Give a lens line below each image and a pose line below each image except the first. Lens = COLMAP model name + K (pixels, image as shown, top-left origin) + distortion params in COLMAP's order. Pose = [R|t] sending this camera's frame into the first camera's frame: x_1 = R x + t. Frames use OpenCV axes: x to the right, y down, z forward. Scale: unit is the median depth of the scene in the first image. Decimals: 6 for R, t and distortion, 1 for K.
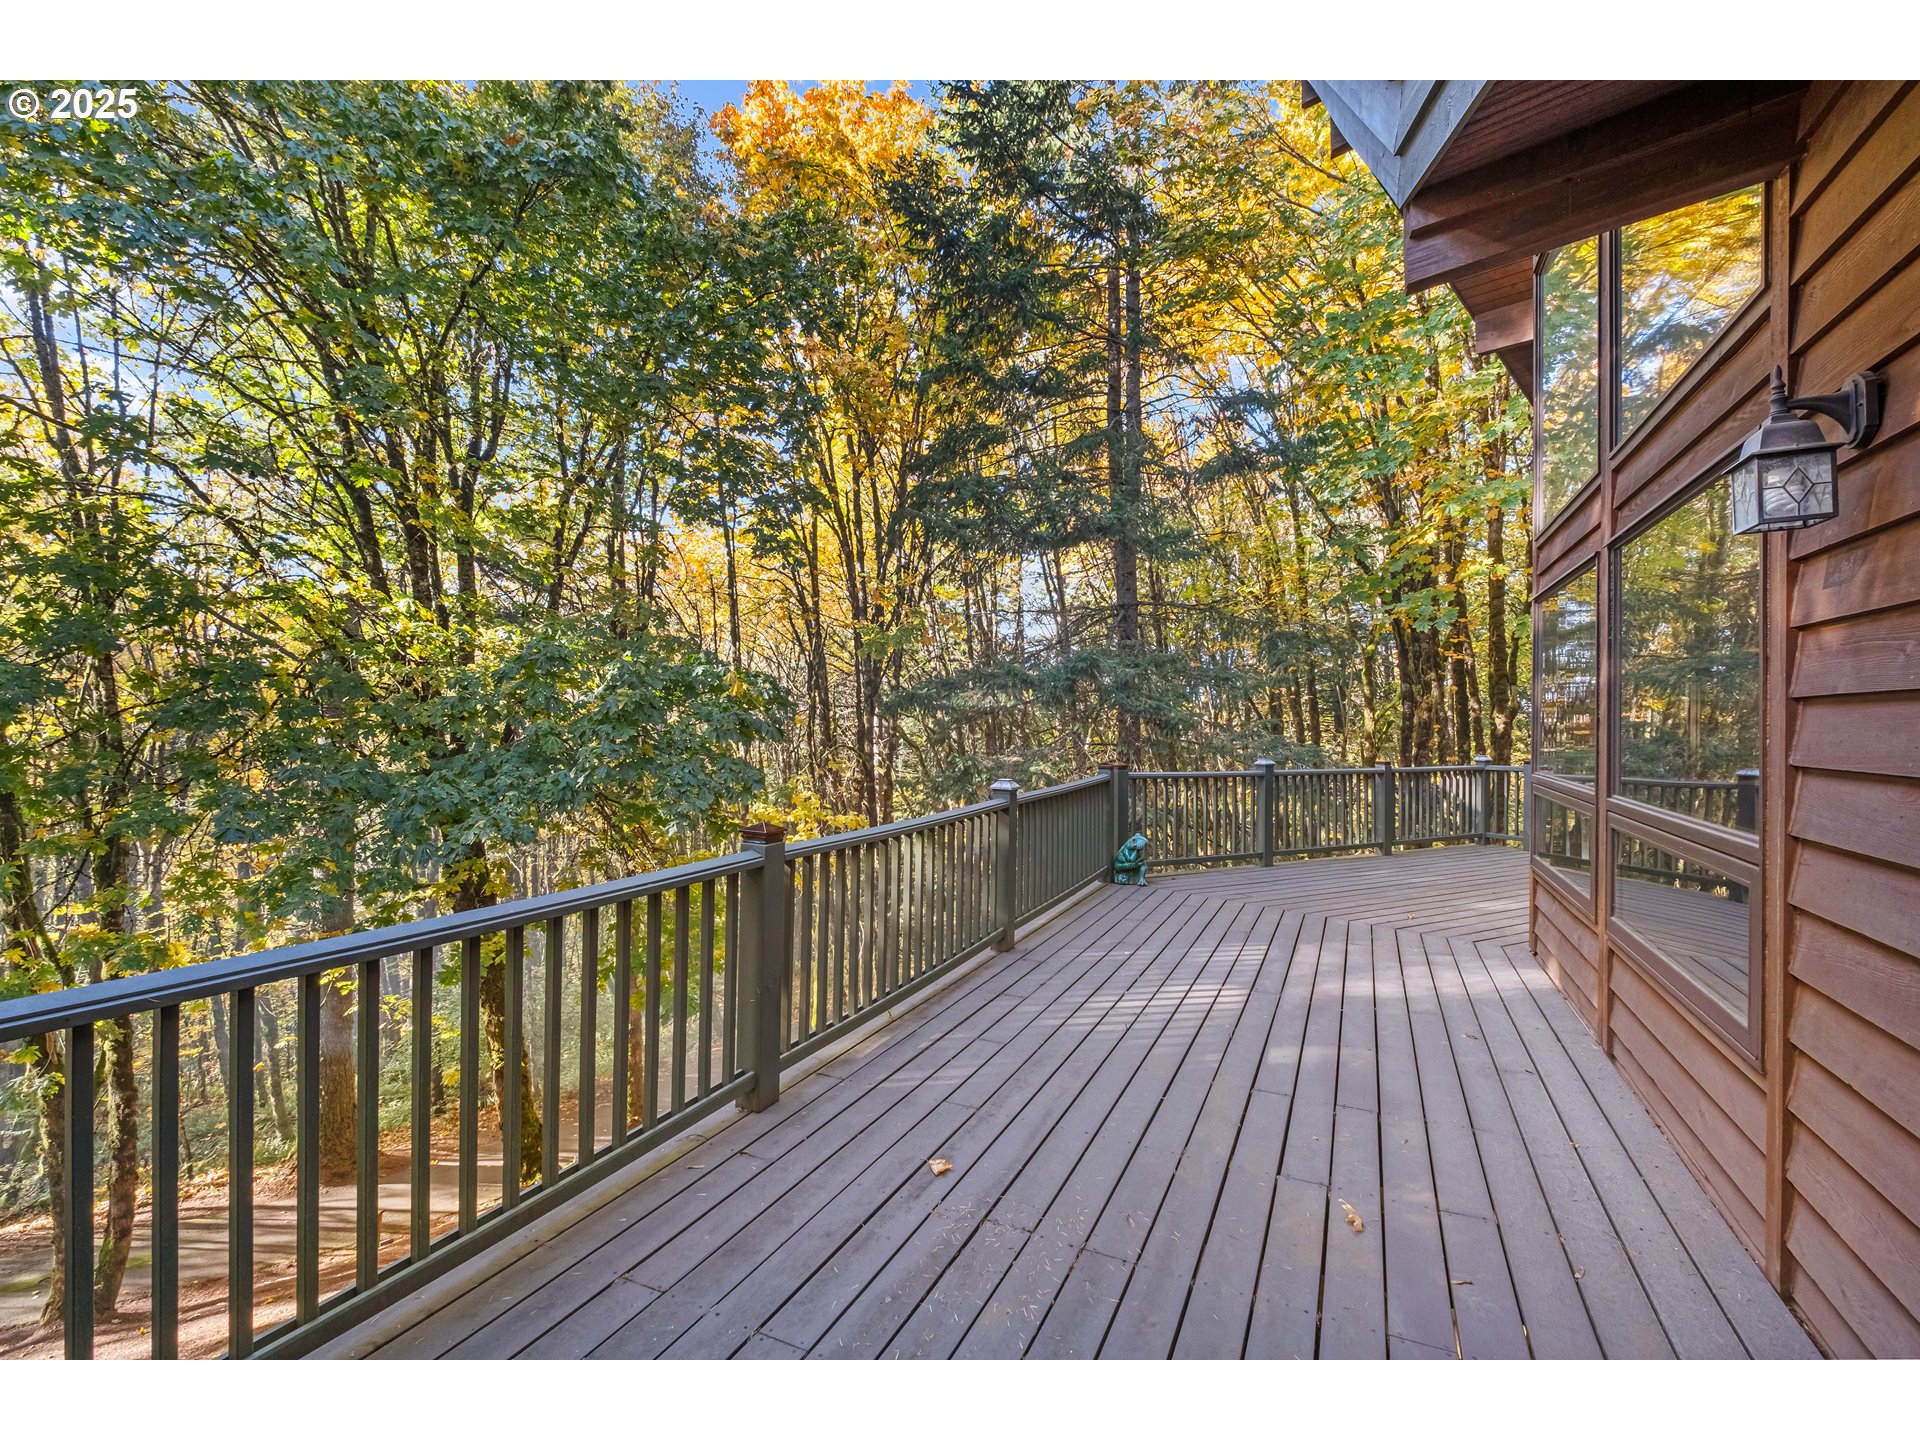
lens RADIAL K [[836.5, 0, 974.0], [0, 836.5, 719.5], [0, 0, 1]] dist [0.005566, -0.003882]
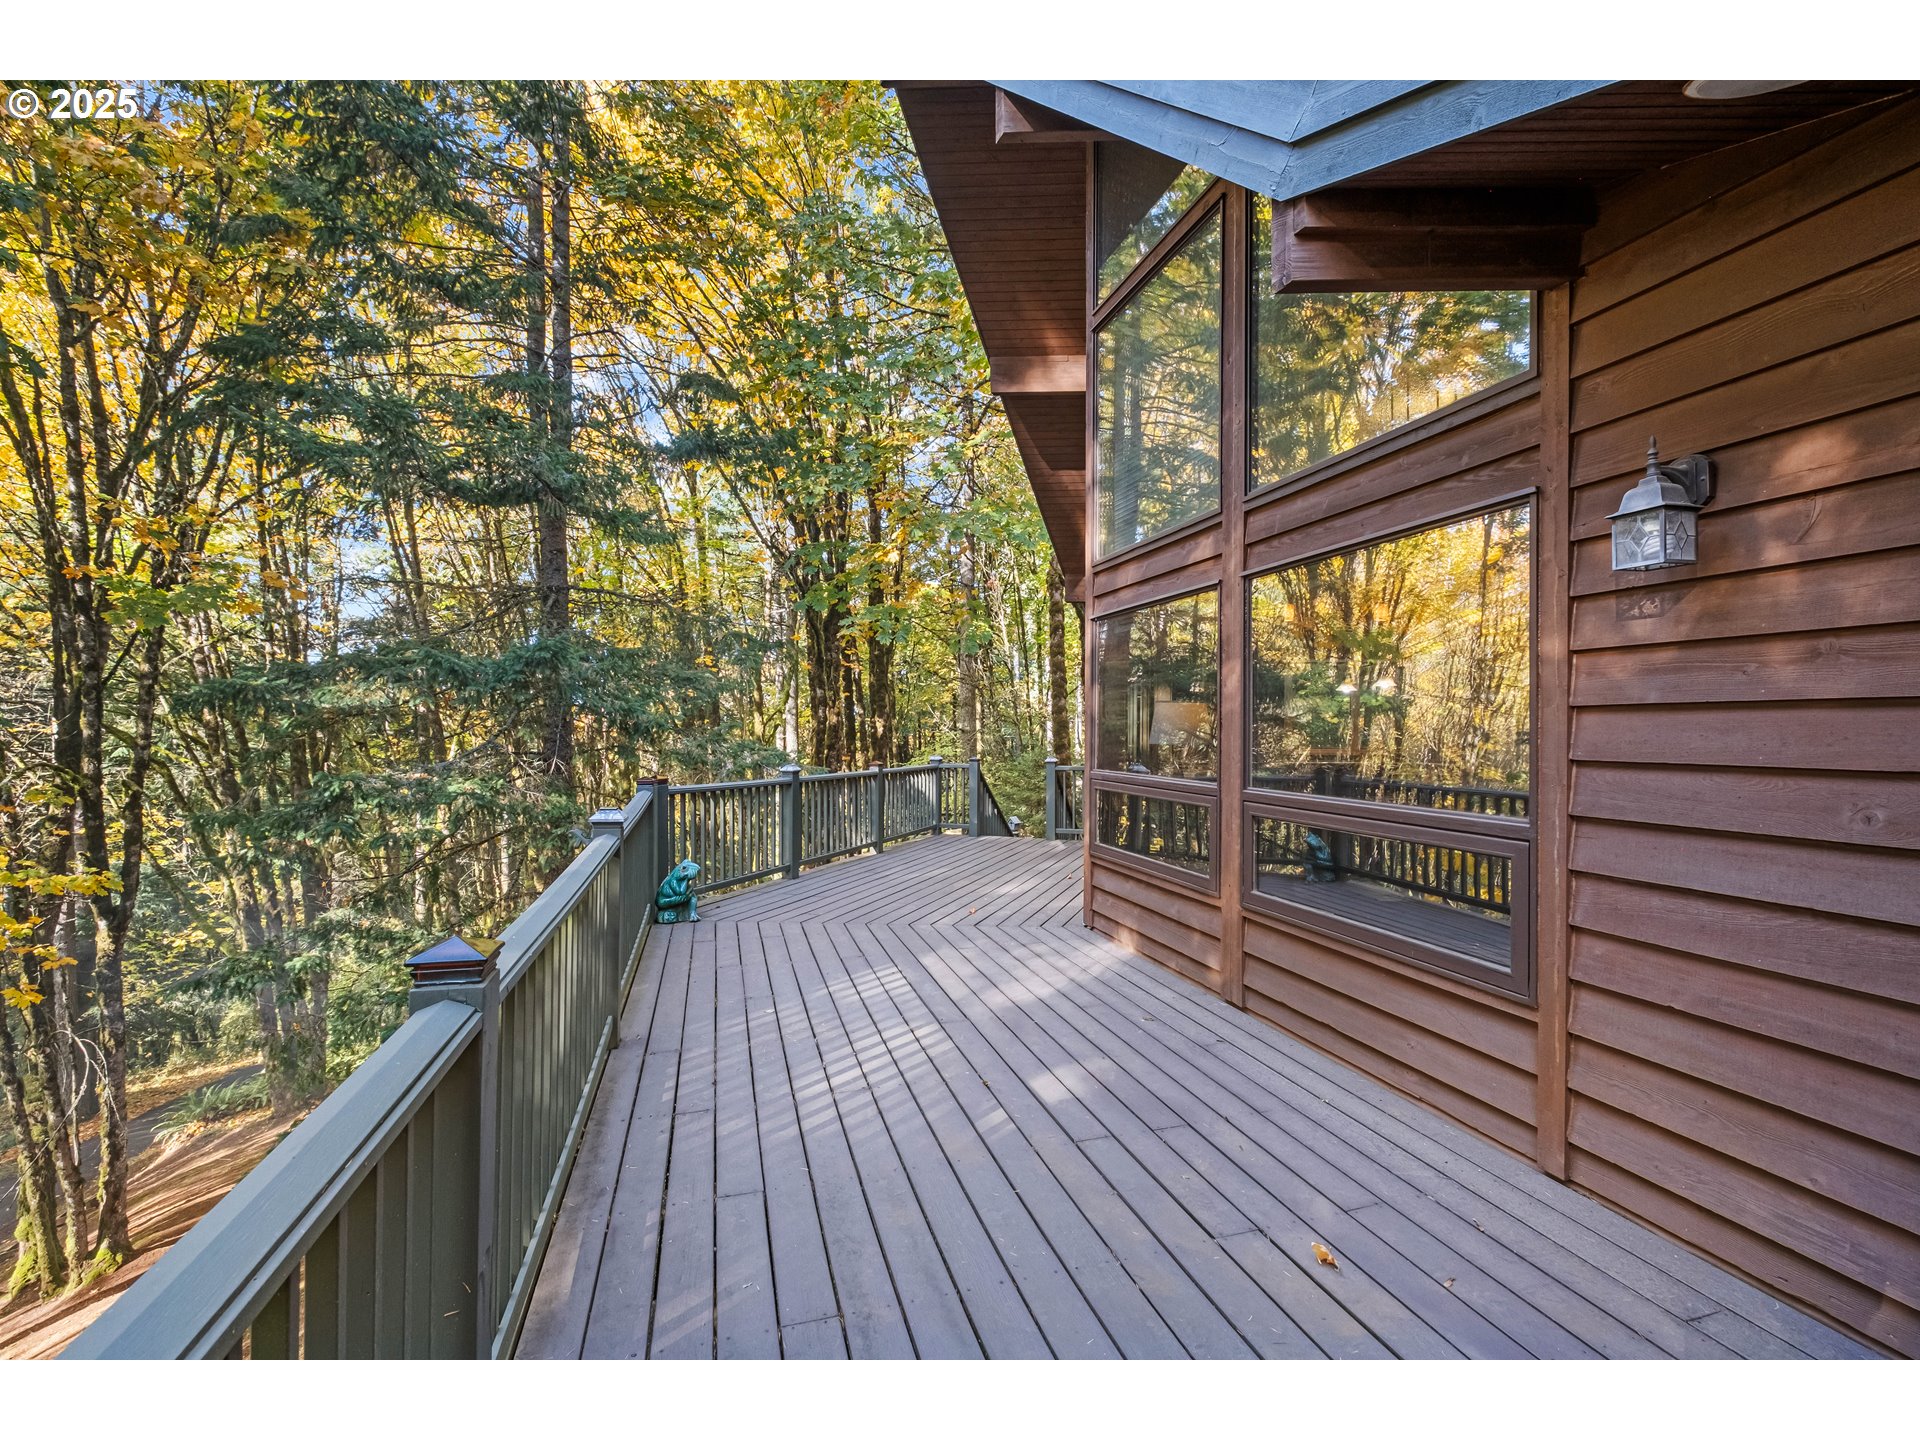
lens RADIAL K [[836.5, 0, 963.4], [0, 836.5, 722.9], [0, 0, 1]] dist [0.005566, -0.003882]
pose [[0.741446, 0.000584, 0.671013, -0.244997], [-0.000223, 1.000000, -0.000625, 0.000728], [-0.671013, 0.000314, 0.741446, 0.301380]]
